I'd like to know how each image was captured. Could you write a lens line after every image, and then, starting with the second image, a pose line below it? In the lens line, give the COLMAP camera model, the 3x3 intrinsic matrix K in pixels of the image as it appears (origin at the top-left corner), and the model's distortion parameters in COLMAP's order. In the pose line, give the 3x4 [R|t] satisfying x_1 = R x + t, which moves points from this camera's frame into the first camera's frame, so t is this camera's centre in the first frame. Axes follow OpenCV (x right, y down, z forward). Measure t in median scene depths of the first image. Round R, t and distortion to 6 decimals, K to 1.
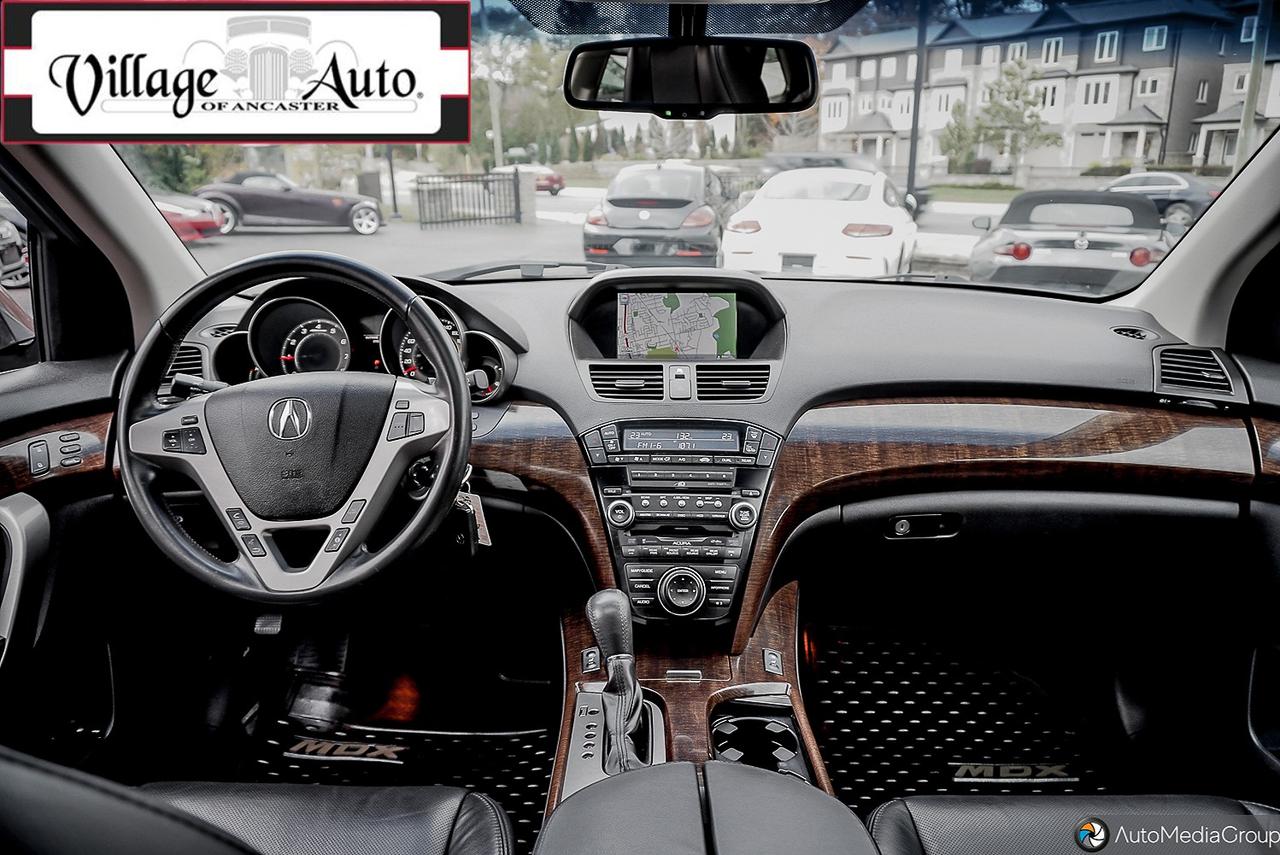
lens RADIAL K [[864.3, 0, 629.4], [0, 864.3, 445.6], [0, 0, 1]] dist [-0.049367, 0.027970]
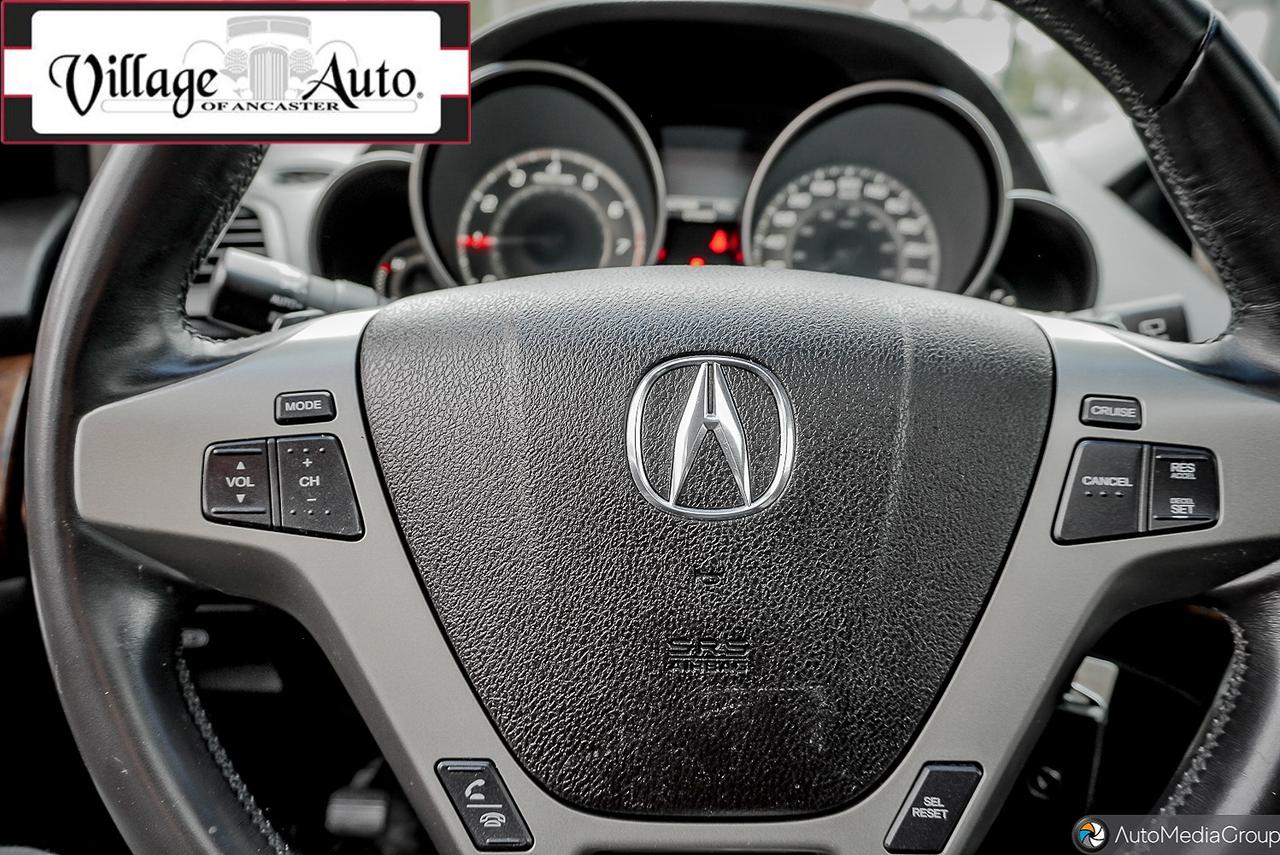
lens RADIAL K [[925.6, 0, 593.3], [0, 925.6, 430.7], [0, 0, 1]] dist [-0.055672, -0.013953]
pose [[0.997321, 0.069946, -0.021396, -0.346901], [-0.069048, 0.996804, 0.040164, -0.034247], [0.024137, -0.038579, 0.998964, 0.591887]]
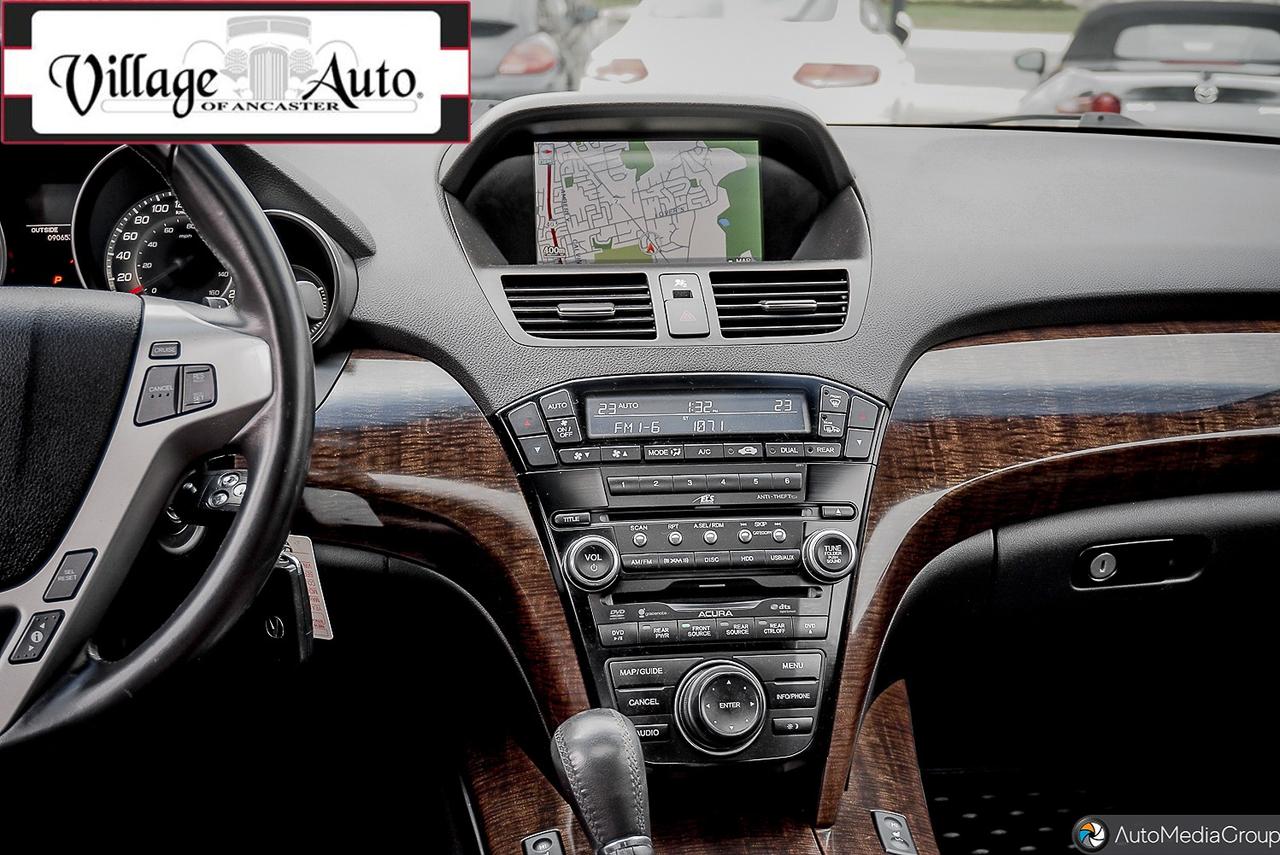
lens RADIAL K [[1569.1, 0, 632.5], [0, 1569.1, 448.3], [0, 0, 1]] dist [0.006751, 0.000000]
pose [[0.988416, -0.034535, 0.147788, -0.113353], [0.037079, 0.999207, -0.014497, 0.024815], [-0.147170, 0.019809, 0.988913, 0.077976]]
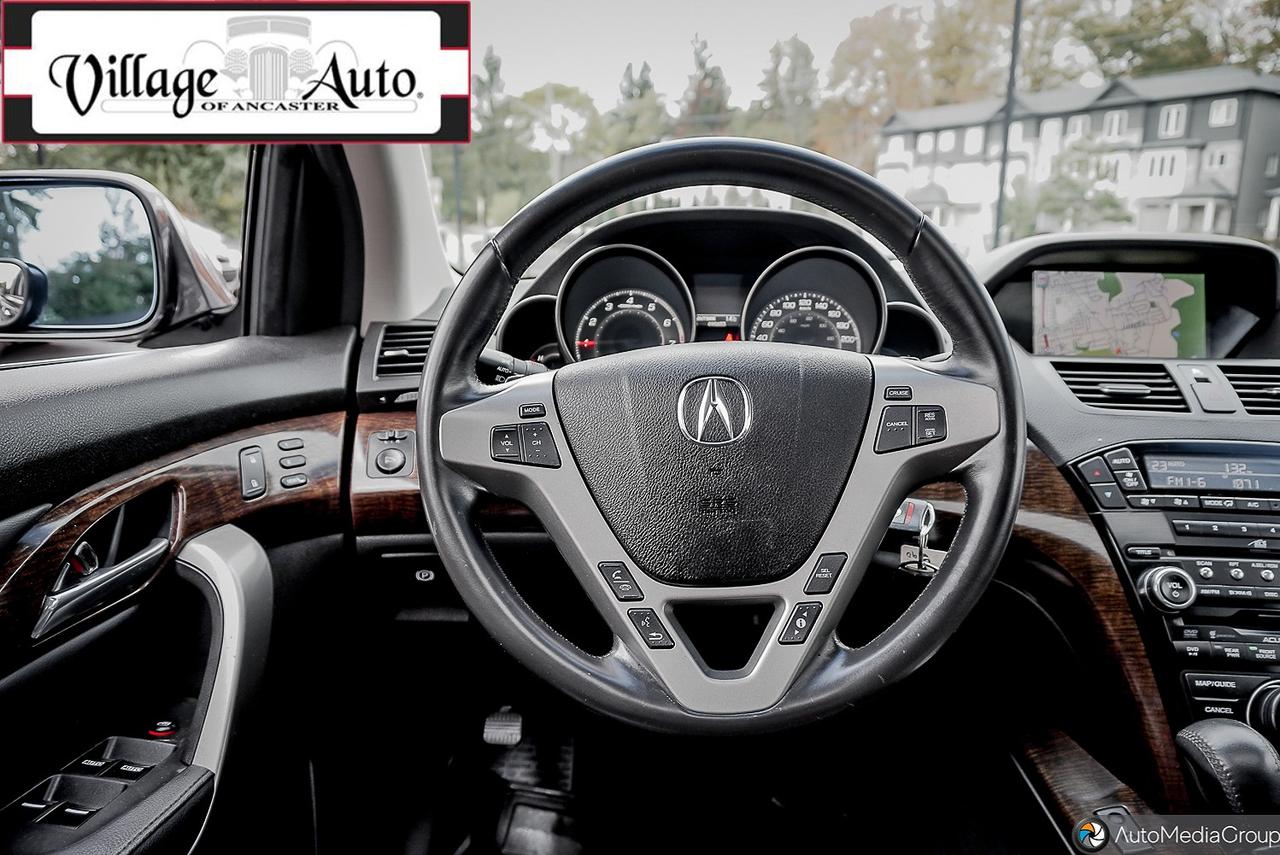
lens RADIAL K [[864.3, 0, 625.8], [0, 864.3, 439.0], [0, 0, 1]] dist [-0.049367, 0.027970]
pose [[0.998182, 0.024928, -0.054884, -0.345586], [-0.029419, 0.996148, -0.082601, 0.031472], [0.052613, 0.084066, 0.995070, 0.337568]]
